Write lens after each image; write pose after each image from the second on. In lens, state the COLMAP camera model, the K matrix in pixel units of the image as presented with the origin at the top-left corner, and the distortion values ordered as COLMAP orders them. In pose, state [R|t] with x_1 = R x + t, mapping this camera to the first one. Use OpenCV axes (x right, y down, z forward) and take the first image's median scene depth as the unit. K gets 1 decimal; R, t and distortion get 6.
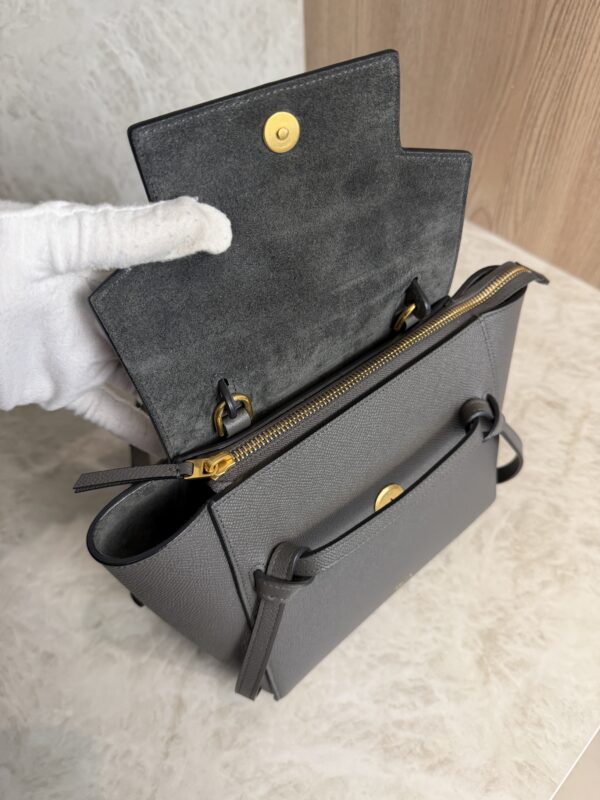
lens RADIAL K [[583.2, 0, 301.2], [0, 583.2, 397.3], [0, 0, 1]] dist [-0.035892, 0.008909]
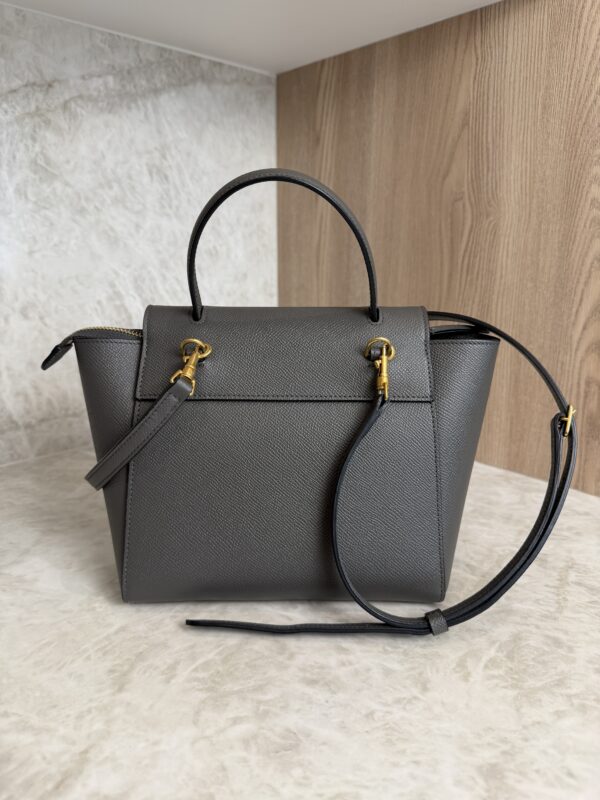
lens RADIAL K [[576.1, 0, 297.1], [0, 576.1, 400.9], [0, 0, 1]] dist [-0.016735, -0.002498]
pose [[0.999399, 0.033556, 0.008751, 0.067029], [-0.021339, 0.793979, -0.607571, 0.425141], [-0.027335, 0.607019, 0.794217, 0.185466]]
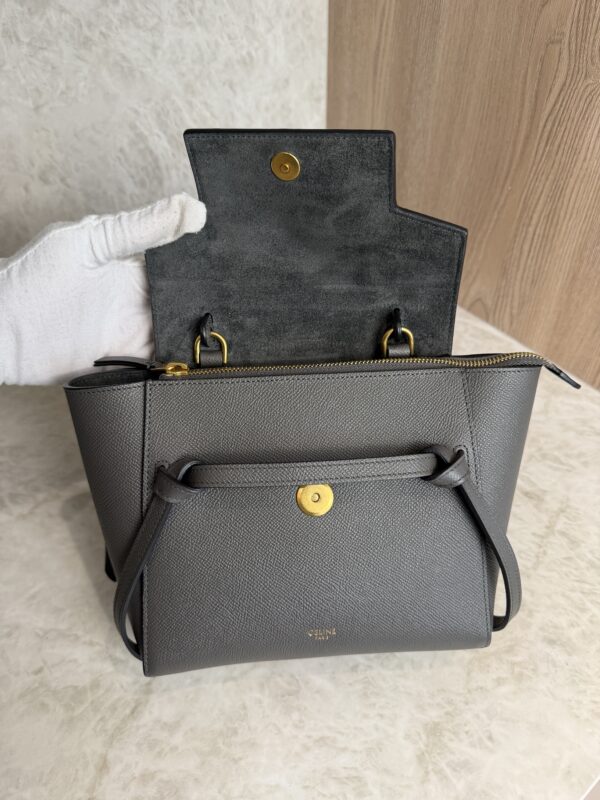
lens RADIAL K [[579.7, 0, 299.9], [0, 579.7, 400.5], [0, 0, 1]] dist [-0.026585, 0.005656]
pose [[0.994587, 0.088535, -0.054393, 0.096804], [-0.094678, 0.987844, -0.123291, 0.013016], [0.042816, 0.127773, 0.990879, -0.013184]]
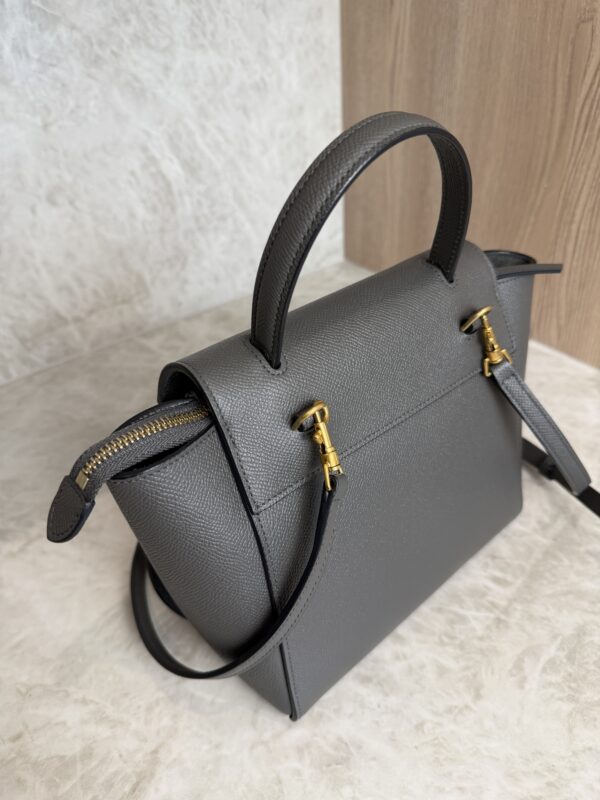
lens RADIAL K [[584.7, 0, 296.5], [0, 584.7, 400.9], [0, 0, 1]] dist [-0.038957, 0.010892]
pose [[0.993974, 0.042546, -0.101025, 0.075679], [-0.067935, 0.962371, -0.263109, 0.122861], [0.086030, 0.268387, 0.959462, 0.151535]]
